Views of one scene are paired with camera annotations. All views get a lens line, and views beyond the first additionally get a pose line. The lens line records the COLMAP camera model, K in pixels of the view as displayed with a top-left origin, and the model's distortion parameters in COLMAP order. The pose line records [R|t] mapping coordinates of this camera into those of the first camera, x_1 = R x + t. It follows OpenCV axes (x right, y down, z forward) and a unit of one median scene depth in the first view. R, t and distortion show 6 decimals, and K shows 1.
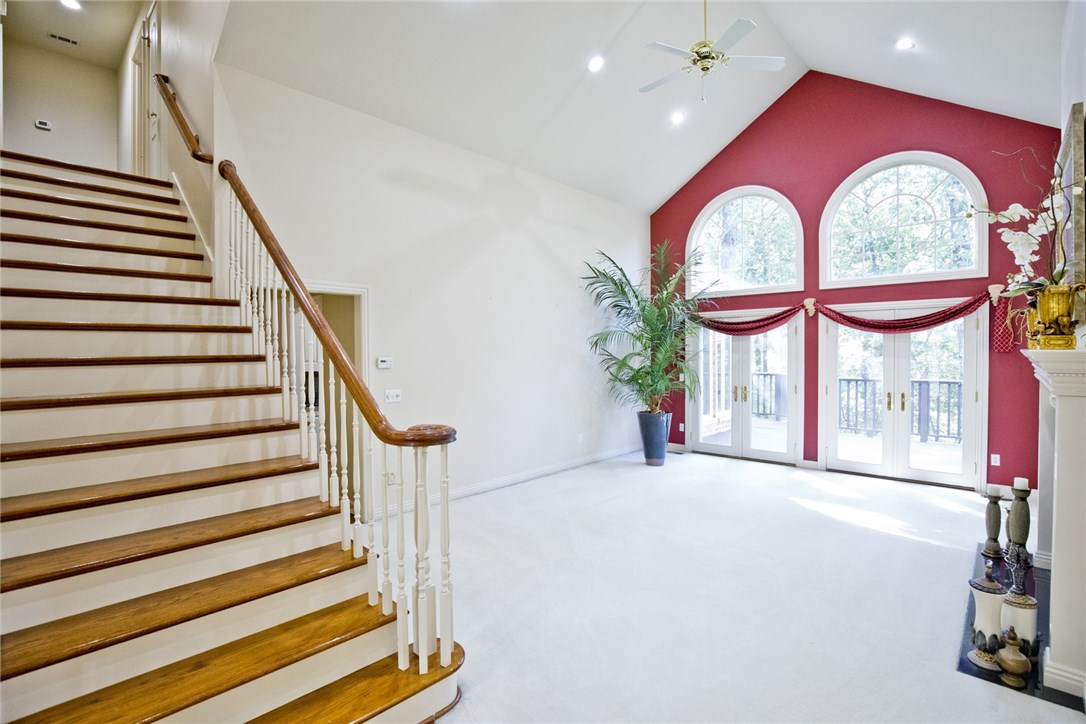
lens RADIAL K [[509.4, 0, 550.4], [0, 509.4, 360.1], [0, 0, 1]] dist [-0.034058, 0.010607]
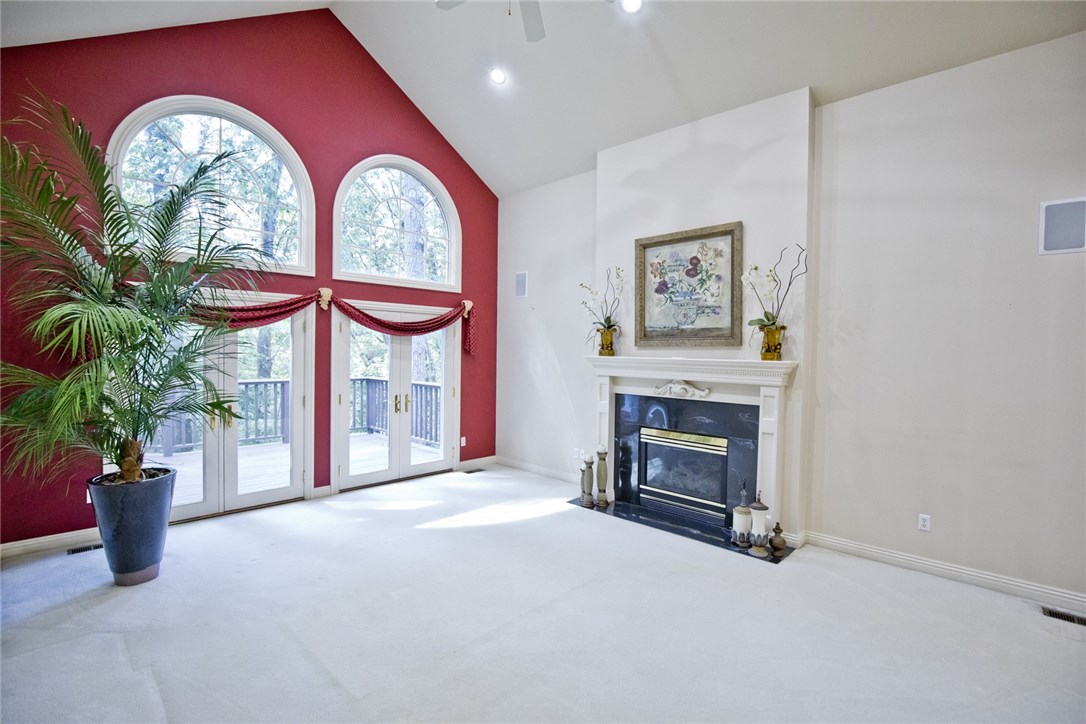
lens RADIAL K [[499.8, 0, 547.9], [0, 499.8, 359.3], [0, 0, 1]] dist [-0.022357, 0.001038]
pose [[0.010703, -0.018383, 0.999774, -0.289472], [-0.002132, 0.999828, 0.018407, -0.023418], [-0.999940, -0.002329, 0.010662, 0.645795]]
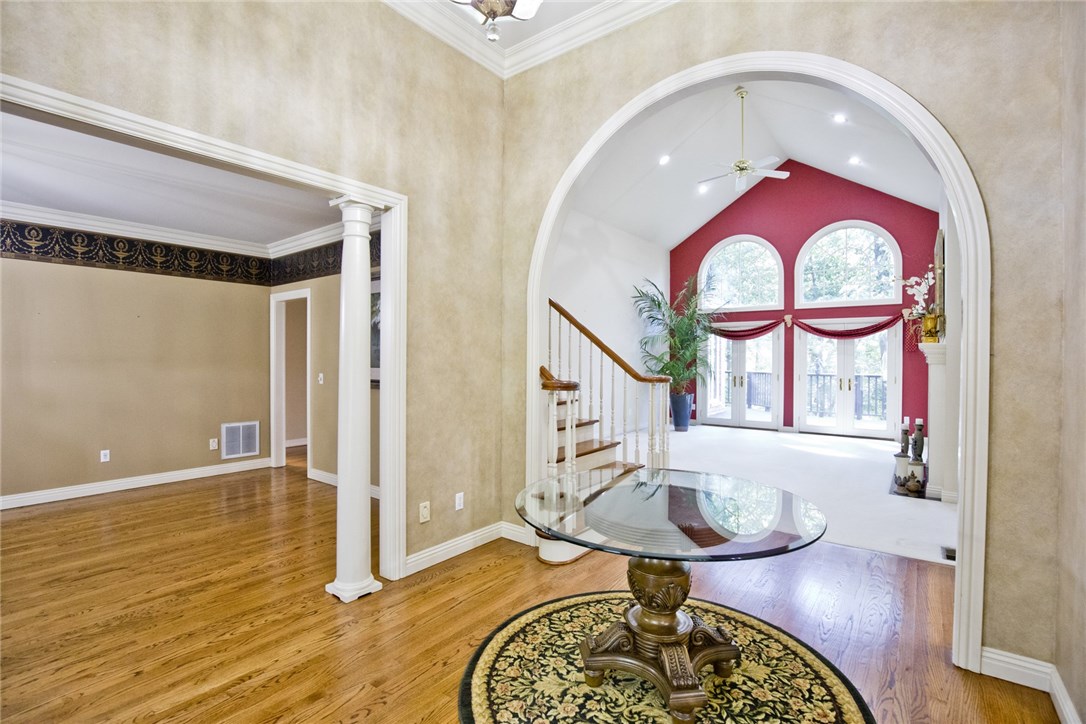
lens RADIAL K [[499.8, 0, 547.9], [0, 499.8, 359.3], [0, 0, 1]] dist [-0.022357, 0.001038]
pose [[0.995272, 0.009765, 0.096636, -0.323138], [-0.008301, 0.999845, -0.015545, 0.035427], [-0.096773, 0.014669, 0.995198, -0.370724]]
